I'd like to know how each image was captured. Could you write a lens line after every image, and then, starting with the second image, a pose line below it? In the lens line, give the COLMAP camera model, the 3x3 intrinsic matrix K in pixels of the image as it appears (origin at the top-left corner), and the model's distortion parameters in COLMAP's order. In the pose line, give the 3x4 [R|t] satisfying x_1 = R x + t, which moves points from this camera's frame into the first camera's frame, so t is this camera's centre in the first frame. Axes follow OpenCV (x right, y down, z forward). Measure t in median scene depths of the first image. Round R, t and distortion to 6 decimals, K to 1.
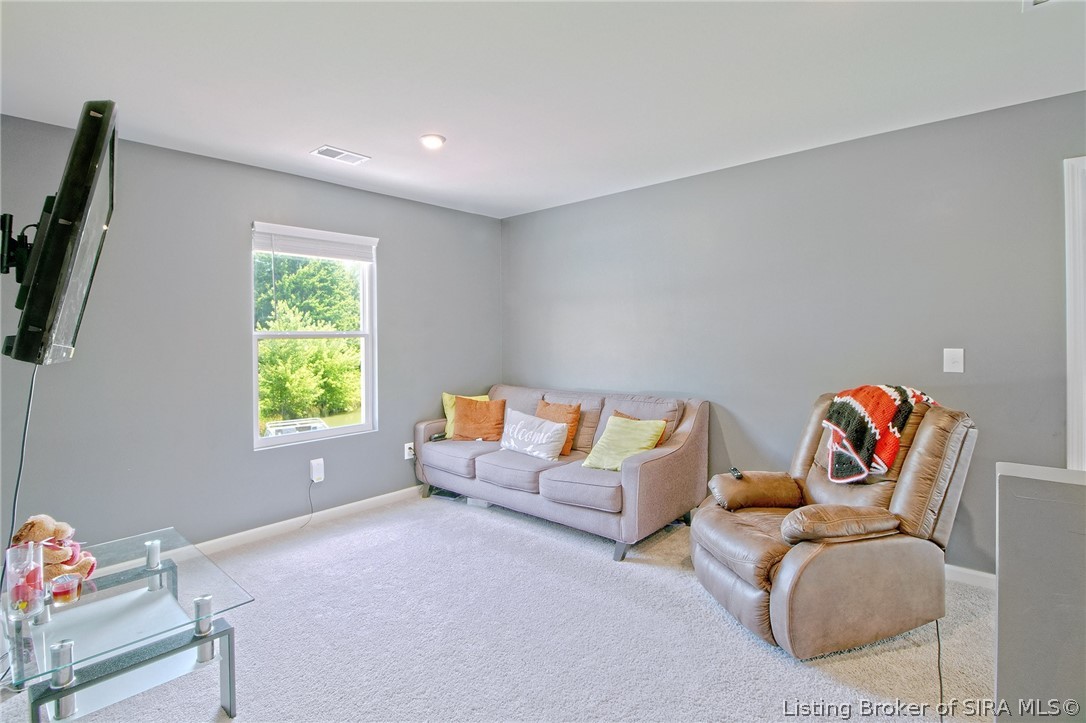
lens RADIAL K [[514.2, 0, 549.9], [0, 514.2, 341.8], [0, 0, 1]] dist [-0.000907, -0.001225]
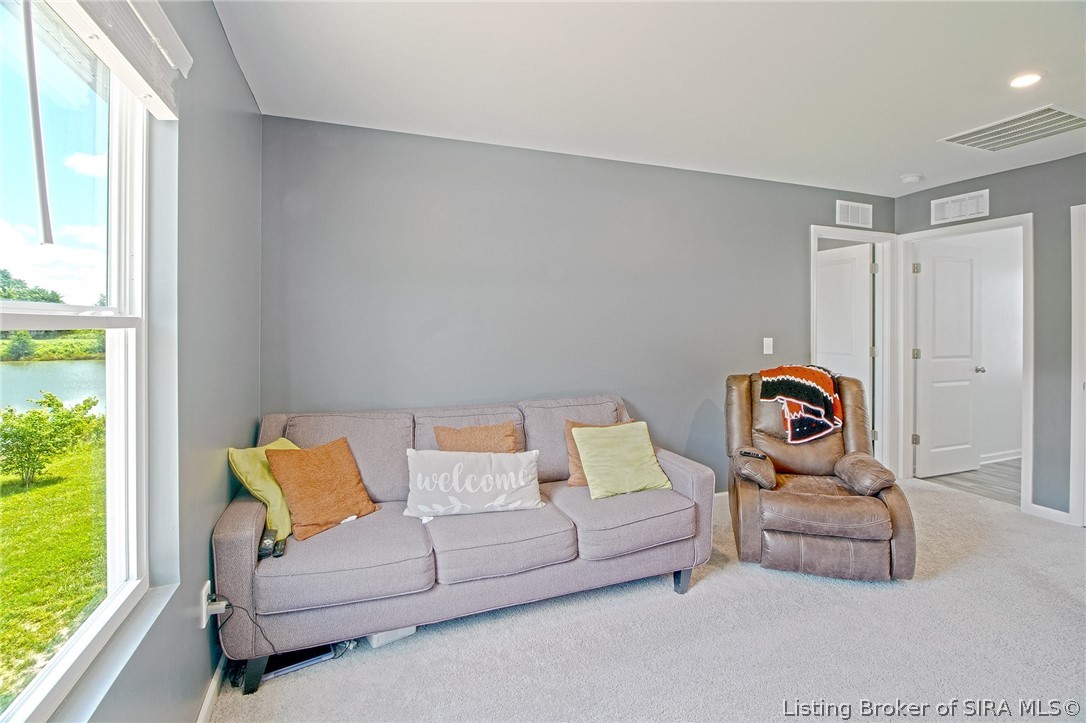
lens RADIAL K [[503.0, 0, 541.4], [0, 503.0, 308.4], [0, 0, 1]] dist [-0.000503, -0.011580]
pose [[0.471674, 0.039125, 0.880905, -0.589096], [0.004380, 0.998899, -0.046710, -0.004895], [-0.881762, 0.025890, 0.470983, 0.656692]]
